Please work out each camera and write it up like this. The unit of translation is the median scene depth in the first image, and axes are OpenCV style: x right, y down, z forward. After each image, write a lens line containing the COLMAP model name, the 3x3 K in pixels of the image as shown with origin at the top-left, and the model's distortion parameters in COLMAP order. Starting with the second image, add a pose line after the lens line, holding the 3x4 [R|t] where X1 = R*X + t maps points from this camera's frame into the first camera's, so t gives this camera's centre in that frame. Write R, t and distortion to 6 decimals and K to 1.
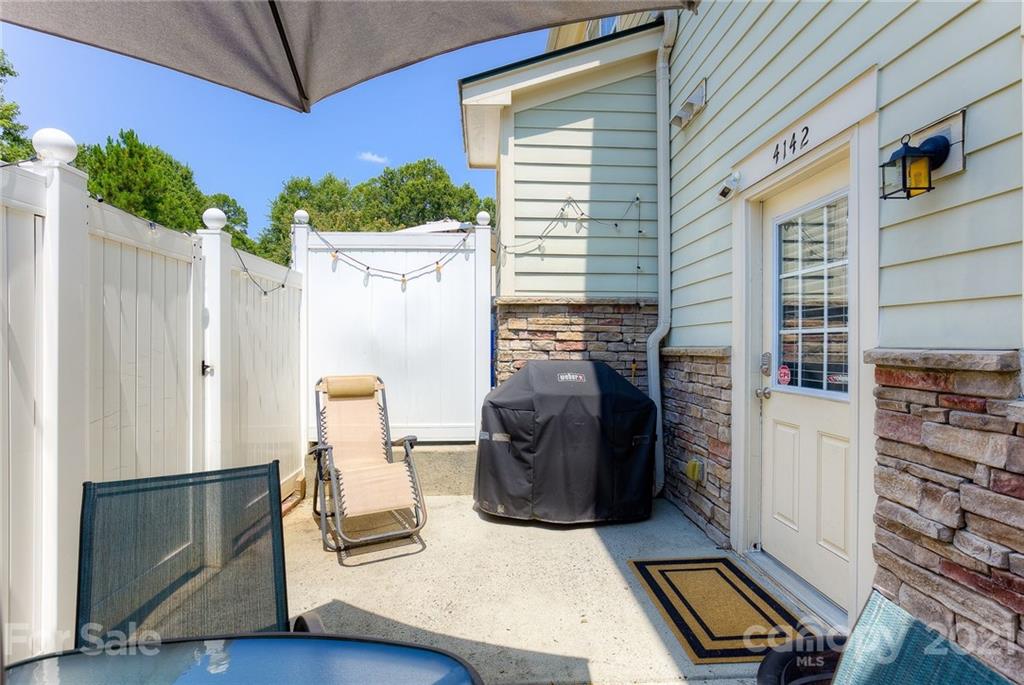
lens RADIAL K [[466.5, 0, 509.9], [0, 466.5, 343.4], [0, 0, 1]] dist [-0.000070, -0.000014]
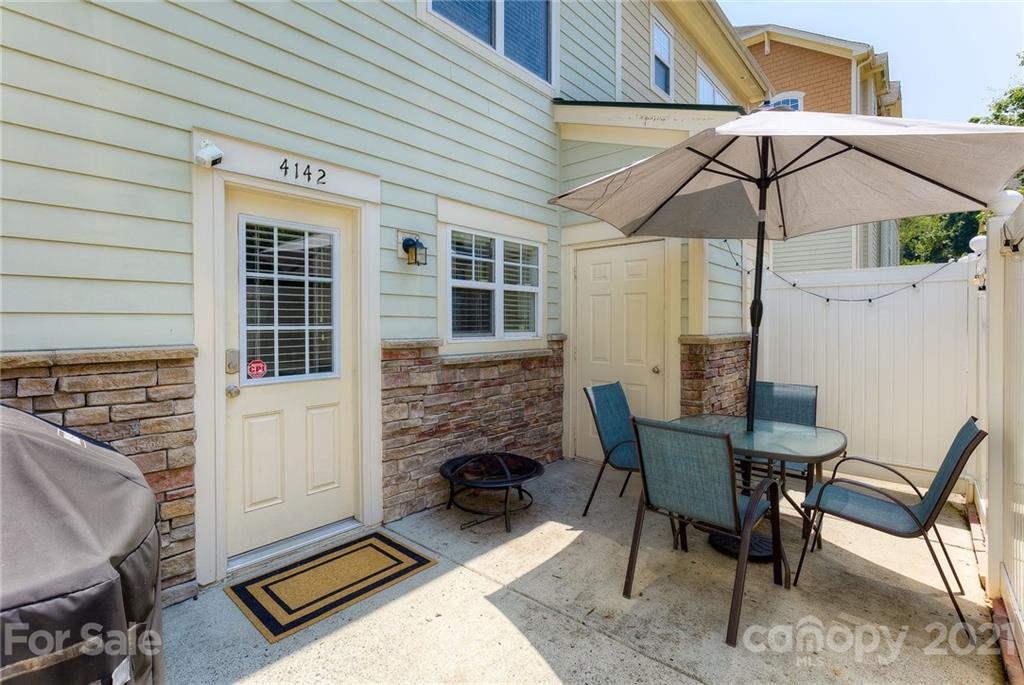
lens RADIAL K [[466.5, 0, 508.7], [0, 466.5, 332.6], [0, 0, 1]] dist [-0.000070, -0.000014]
pose [[-0.707656, -0.007857, 0.706514, -0.619331], [0.003088, 0.999894, 0.014213, -0.031094], [-0.706551, 0.012239, -0.707557, 1.495974]]
